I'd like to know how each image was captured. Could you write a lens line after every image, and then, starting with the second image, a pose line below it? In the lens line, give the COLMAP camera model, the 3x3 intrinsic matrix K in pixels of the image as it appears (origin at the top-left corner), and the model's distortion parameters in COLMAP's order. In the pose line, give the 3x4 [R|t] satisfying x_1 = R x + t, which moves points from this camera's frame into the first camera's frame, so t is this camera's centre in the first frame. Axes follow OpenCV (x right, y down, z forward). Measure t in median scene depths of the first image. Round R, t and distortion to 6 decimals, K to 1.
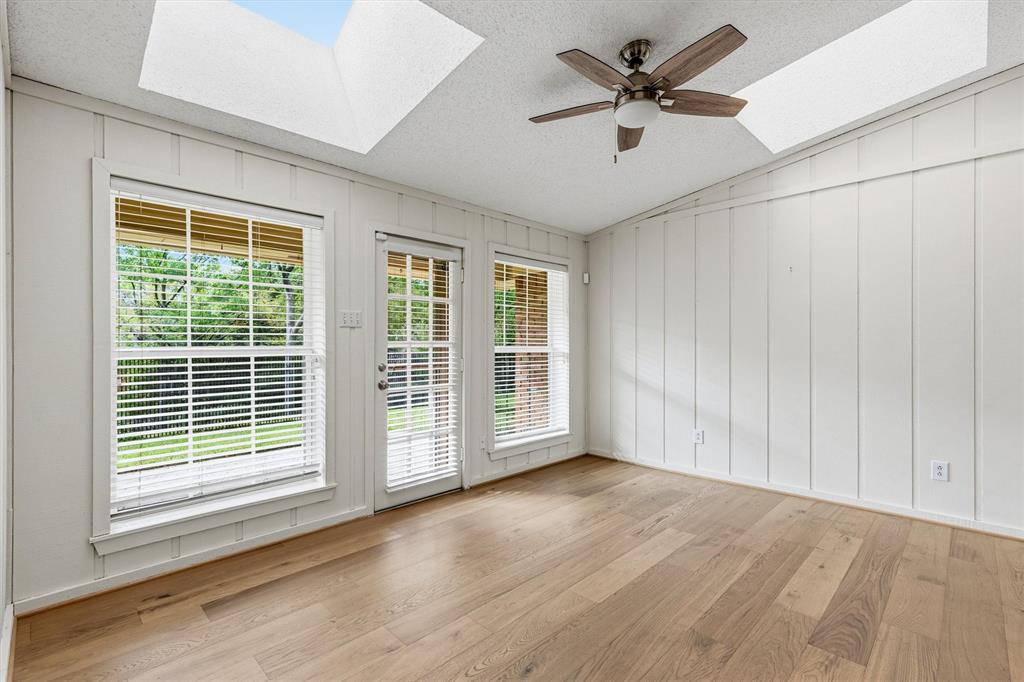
lens RADIAL K [[458.9, 0, 516.1], [0, 458.9, 341.8], [0, 0, 1]] dist [0.001741, -0.000114]
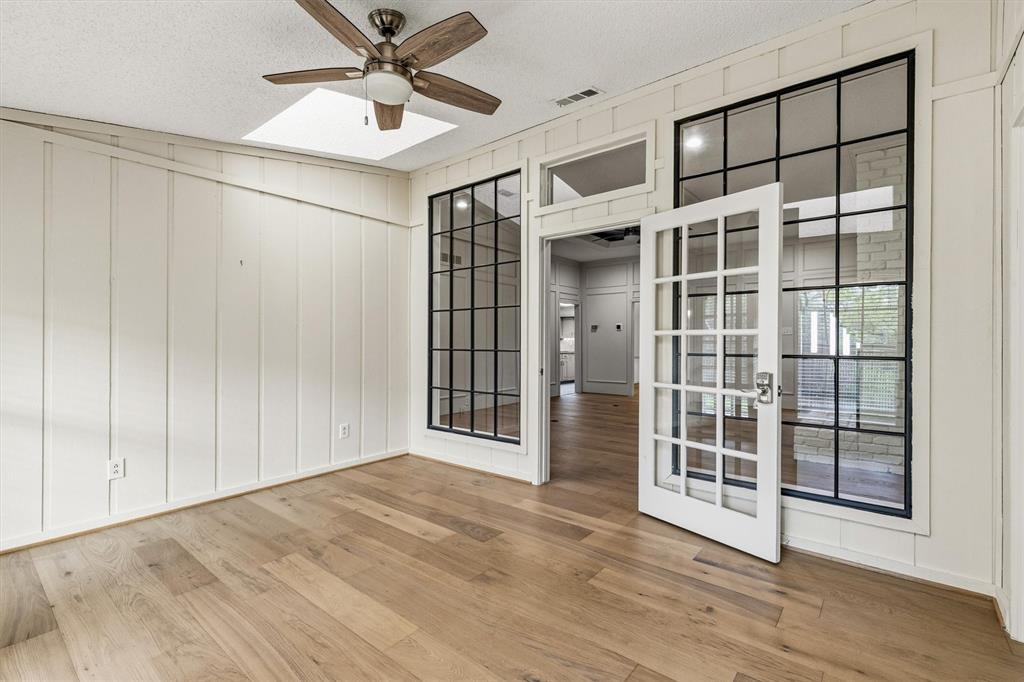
lens RADIAL K [[458.9, 0, 509.1], [0, 458.9, 336.3], [0, 0, 1]] dist [0.001741, -0.000114]
pose [[-0.077787, 0.007891, 0.996939, -0.445596], [-0.003902, 0.999959, -0.008219, 0.005049], [-0.996962, -0.004529, -0.077753, 0.548992]]
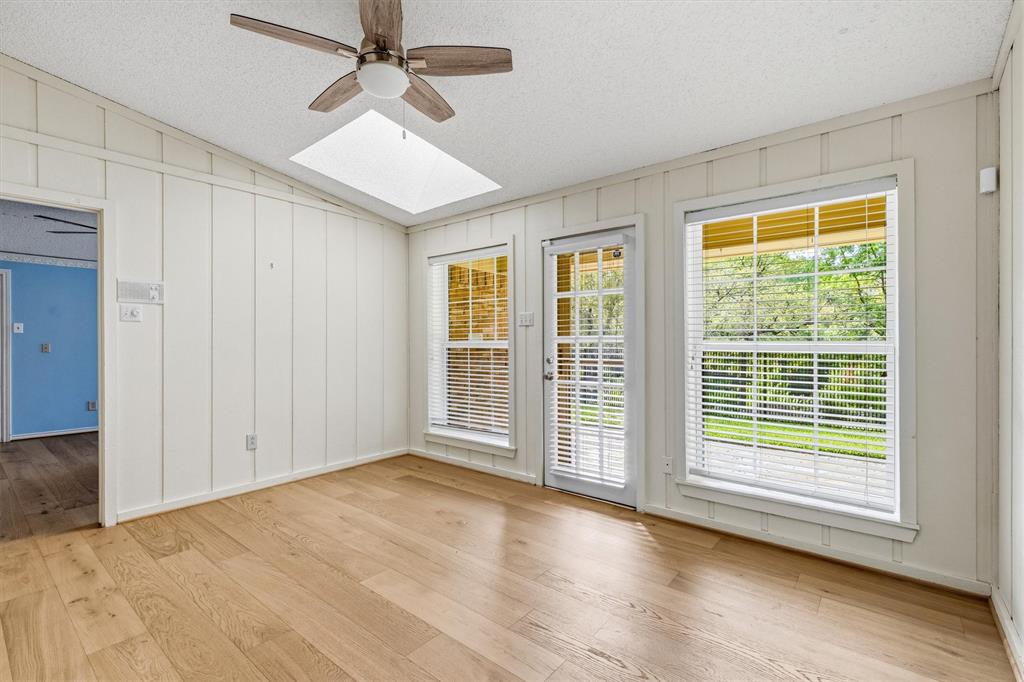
lens RADIAL K [[458.9, 0, 518.9], [0, 458.9, 347.6], [0, 0, 1]] dist [0.001741, -0.000114]
pose [[0.093741, 0.013931, -0.995499, 0.775493], [0.008358, 0.999856, 0.014779, 0.006743], [0.995561, -0.009706, 0.093611, 0.777501]]
